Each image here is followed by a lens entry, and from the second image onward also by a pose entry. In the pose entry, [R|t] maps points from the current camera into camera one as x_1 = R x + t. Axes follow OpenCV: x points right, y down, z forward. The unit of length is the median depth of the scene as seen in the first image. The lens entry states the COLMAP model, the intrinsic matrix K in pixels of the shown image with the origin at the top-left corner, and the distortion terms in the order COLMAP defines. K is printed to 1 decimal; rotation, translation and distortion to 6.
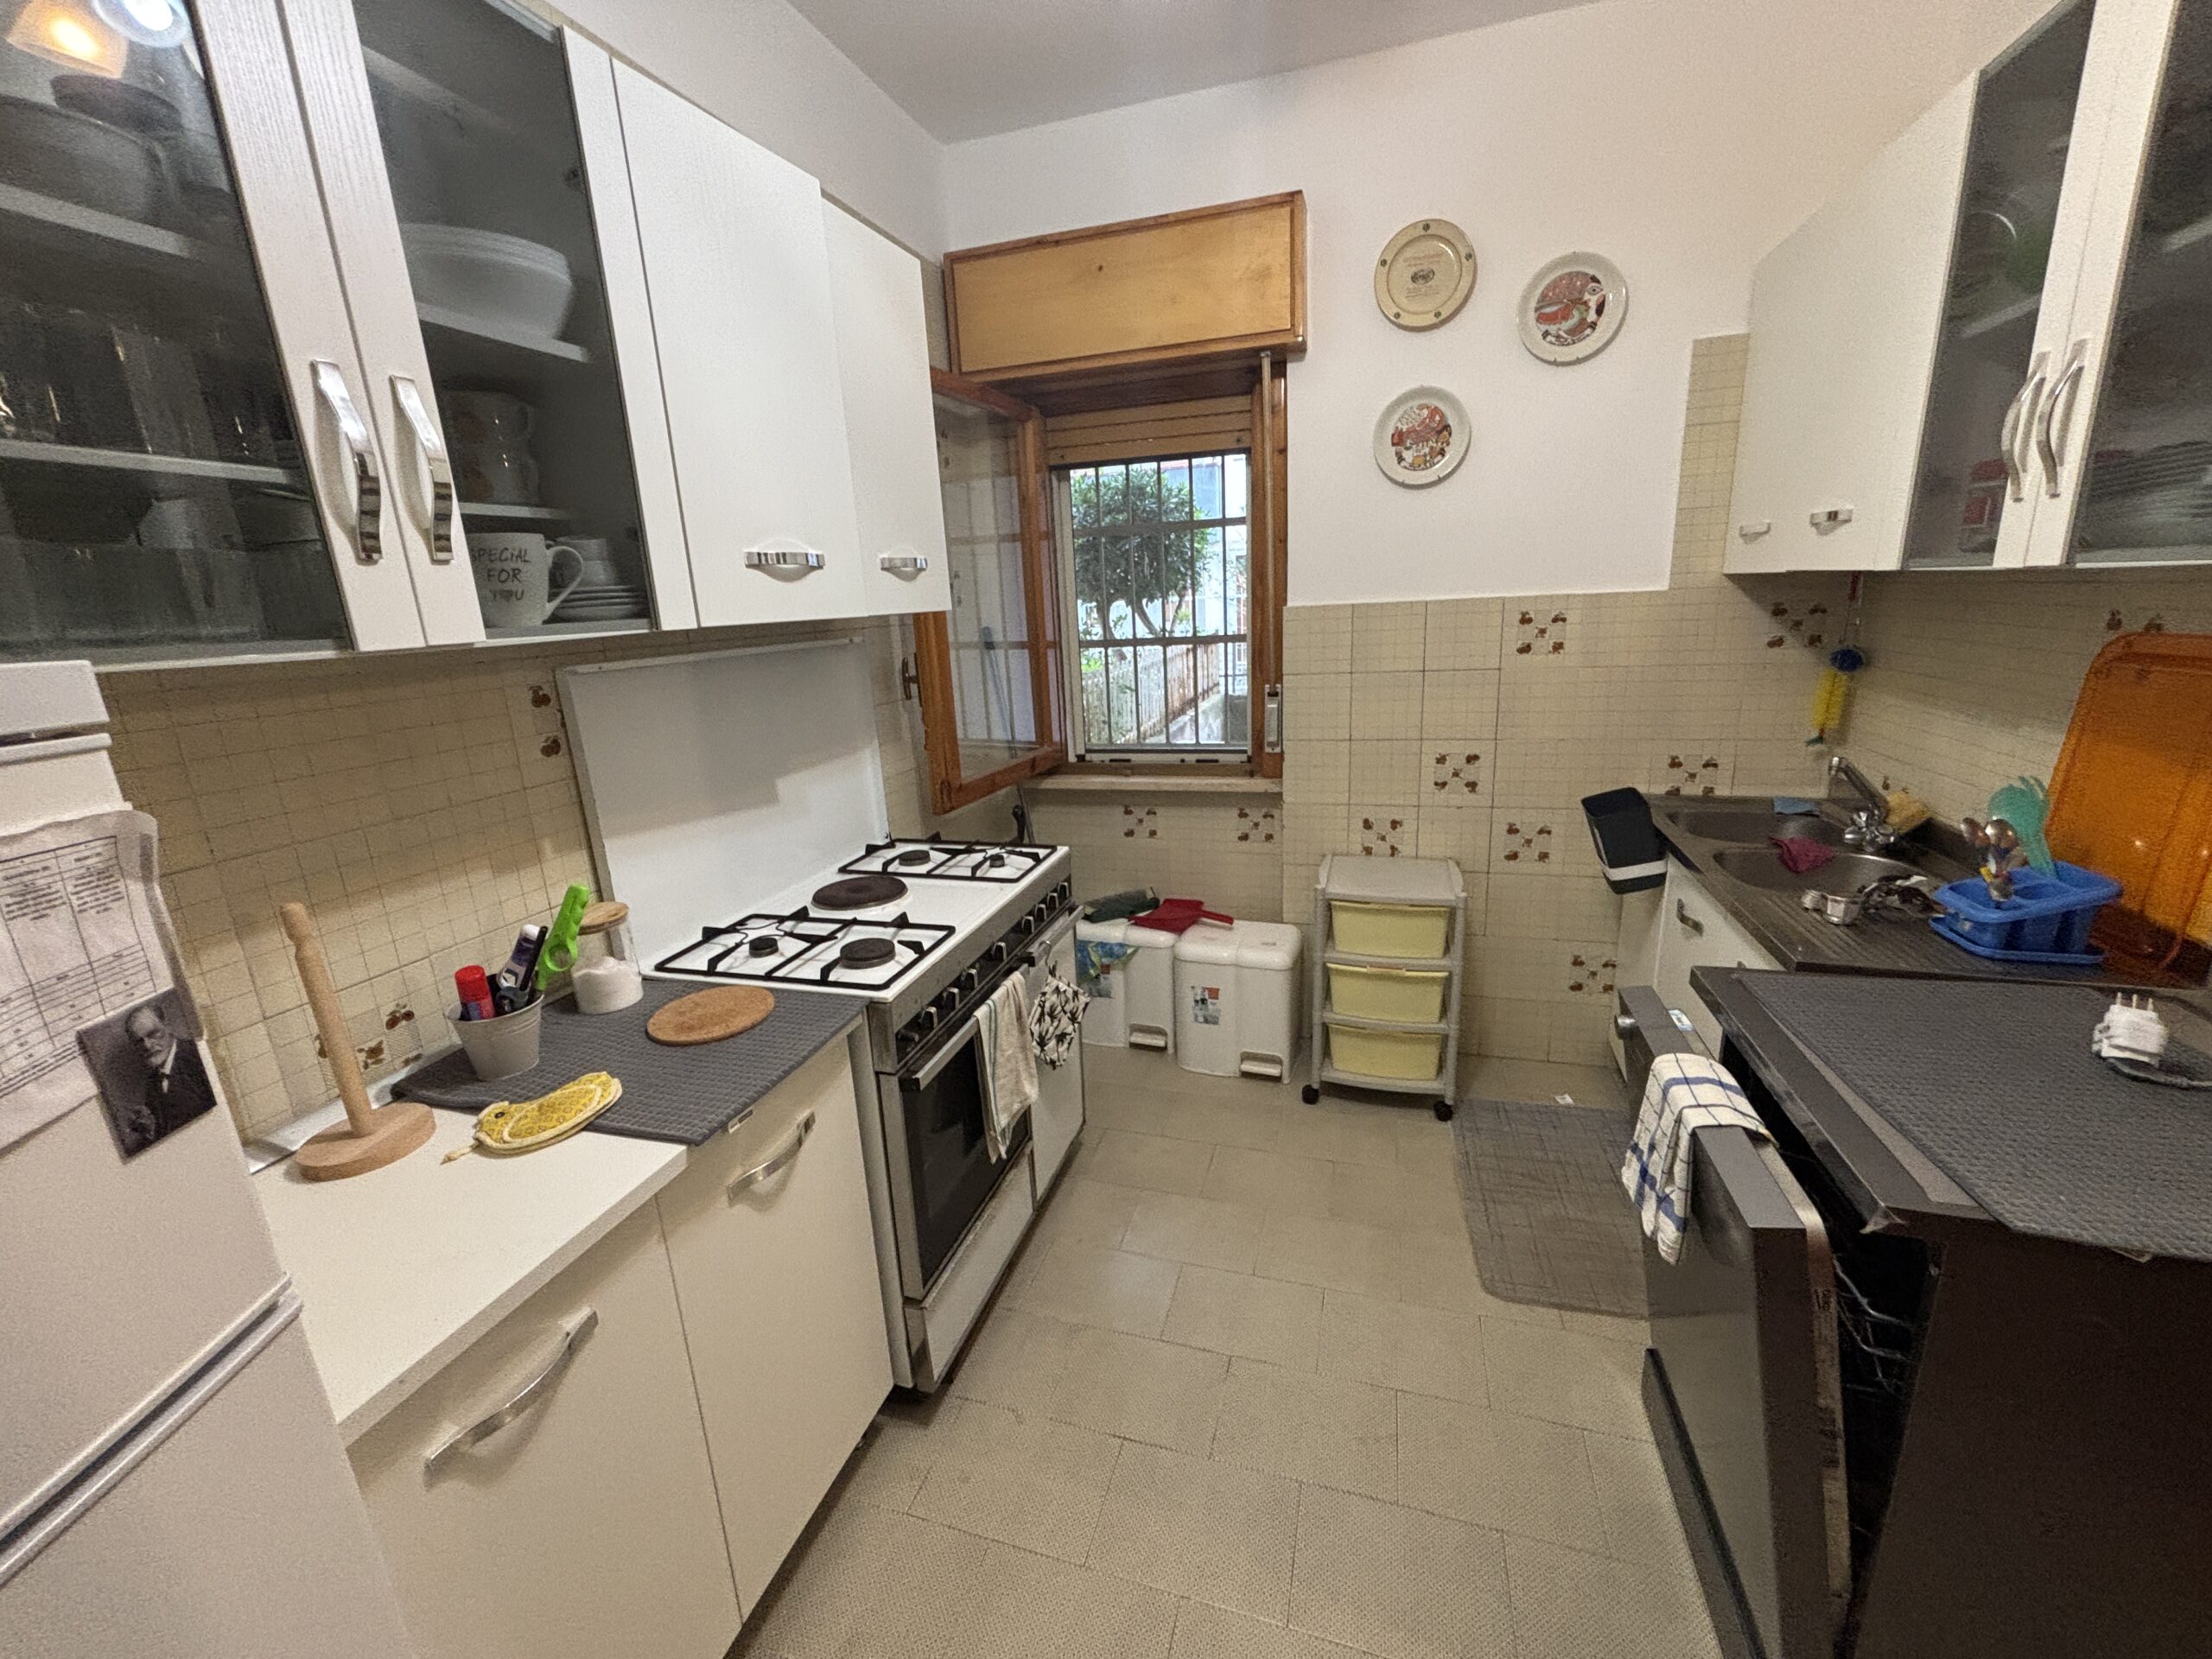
lens RADIAL K [[888.7, 0, 1111.5], [0, 888.7, 826.0], [0, 0, 1]] dist [-0.001052, 0.000109]
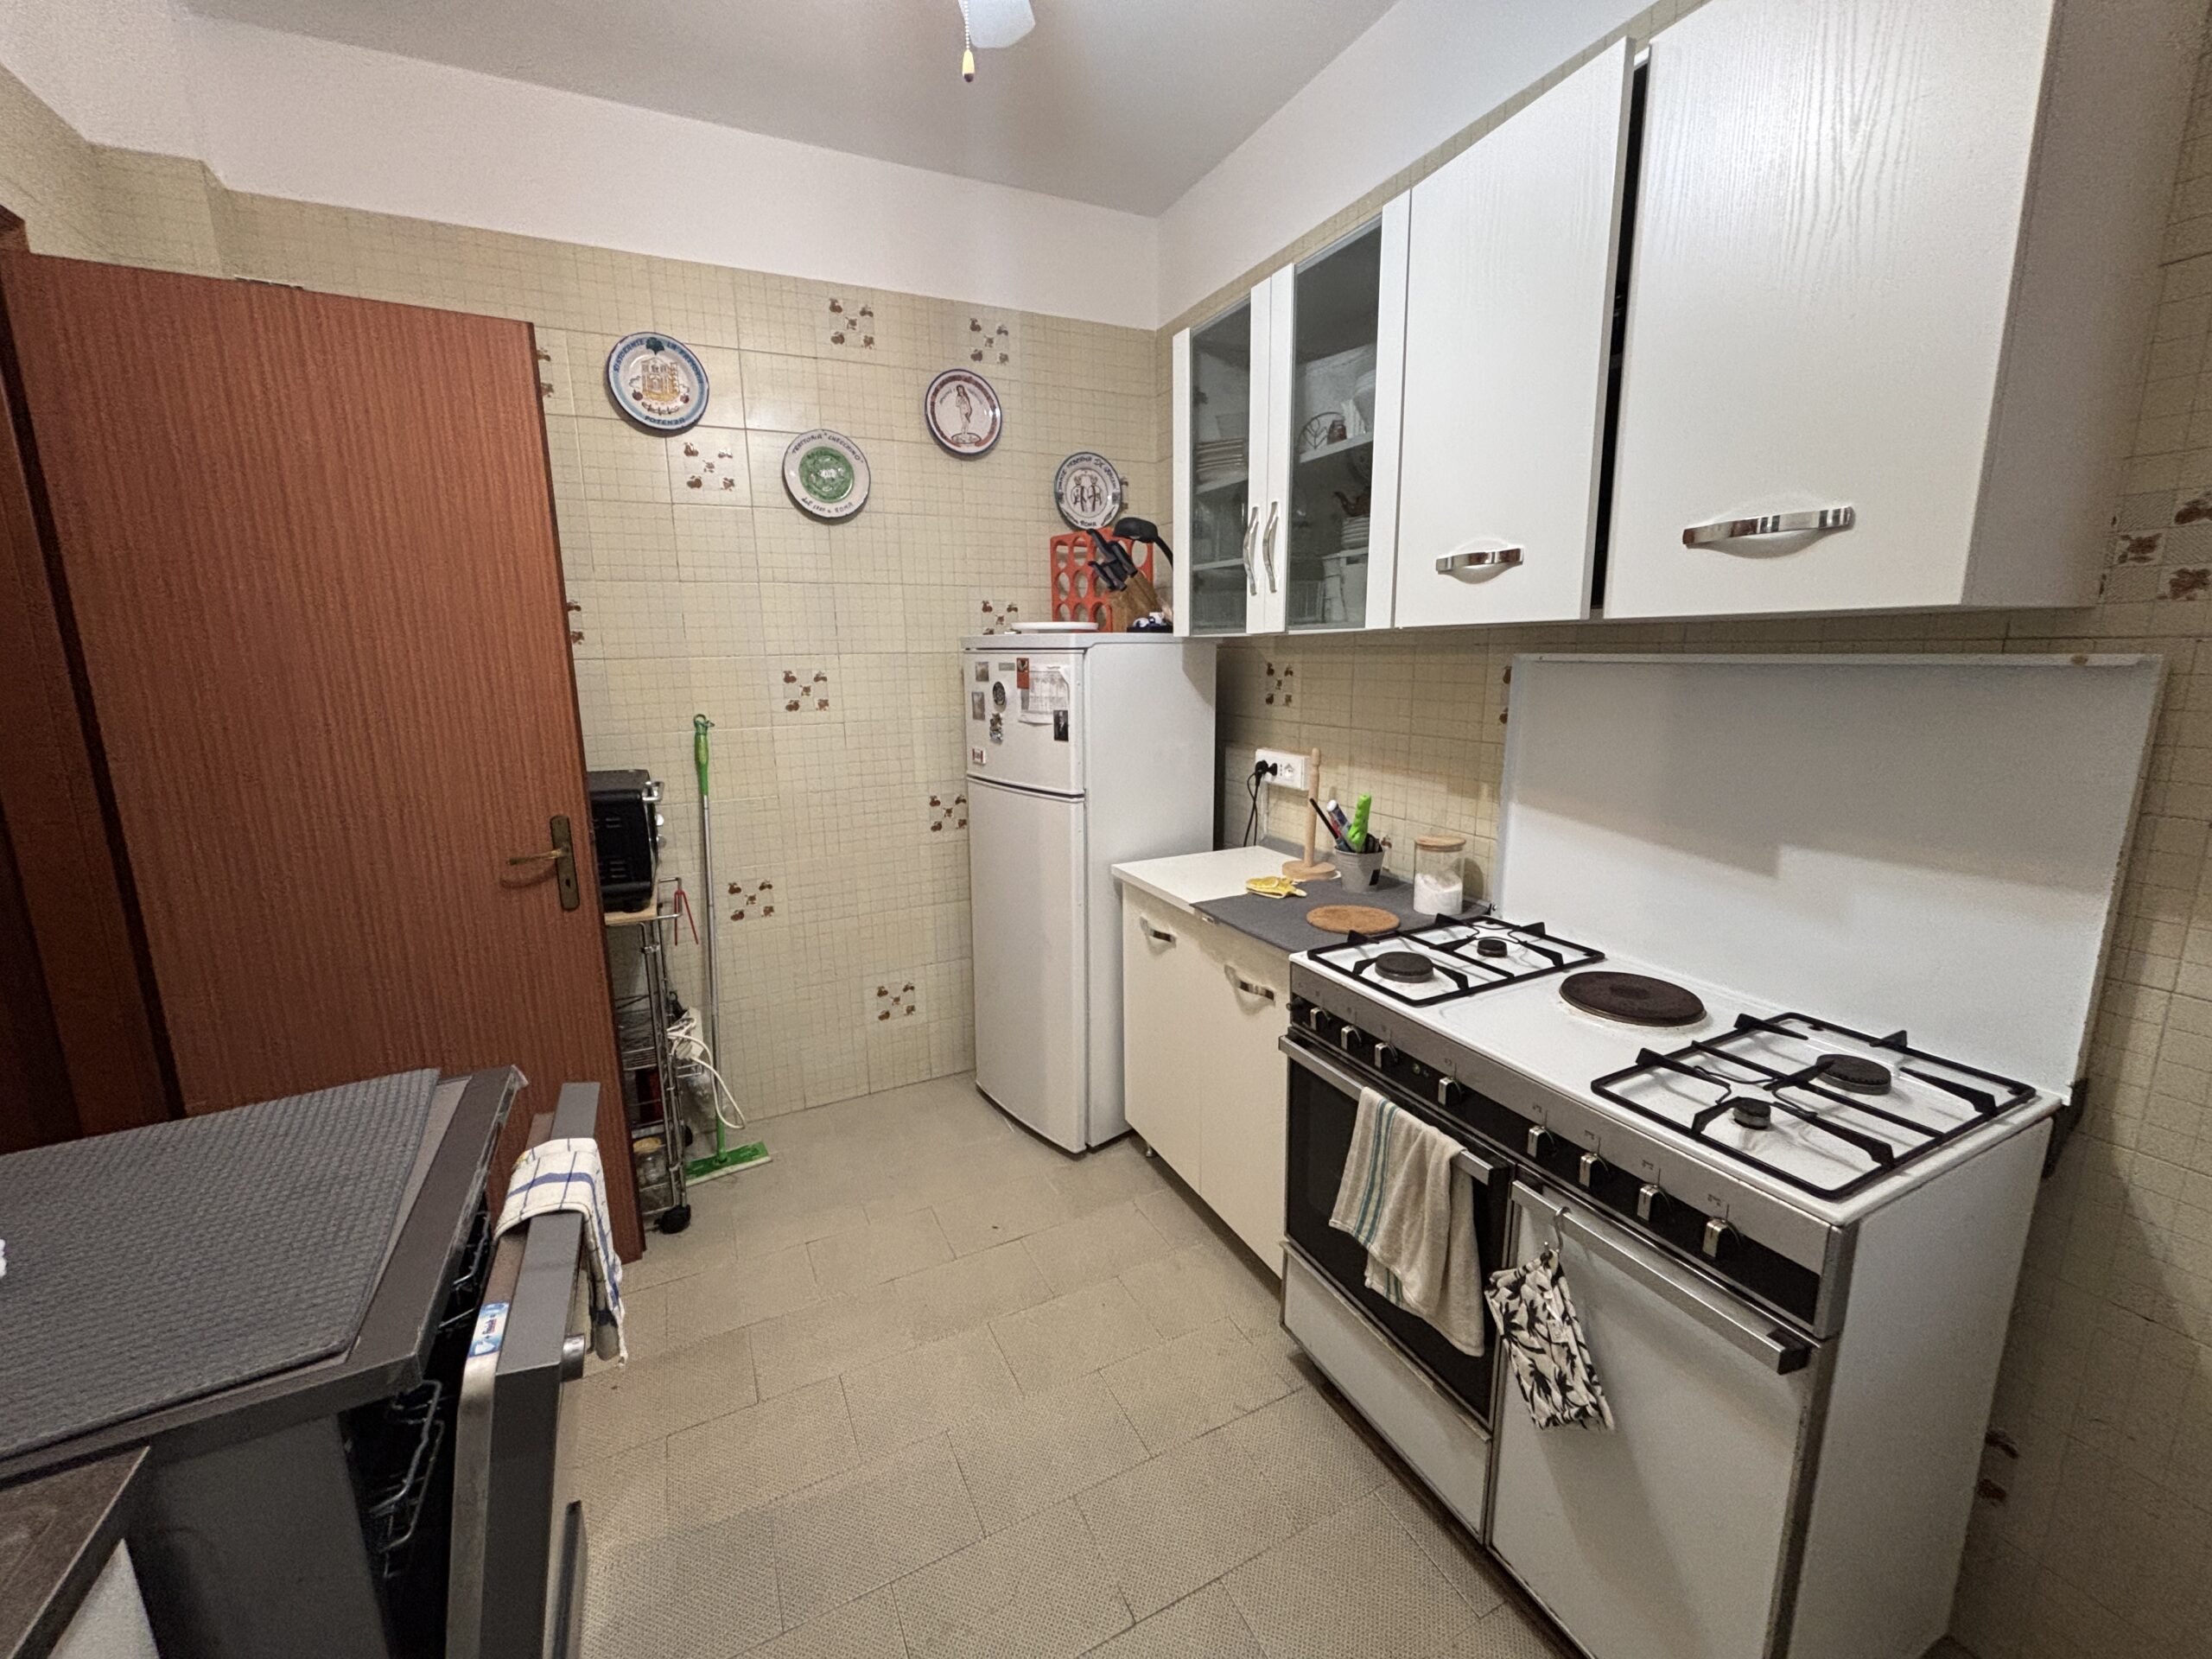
lens RADIAL K [[888.7, 0, 1106.8], [0, 888.7, 820.3], [0, 0, 1]] dist [-0.001052, 0.000109]
pose [[-0.739207, 0.196337, -0.644224, 0.532158], [-0.110769, 0.908092, 0.403855, -0.345033], [0.664306, 0.369892, -0.649521, 1.300657]]
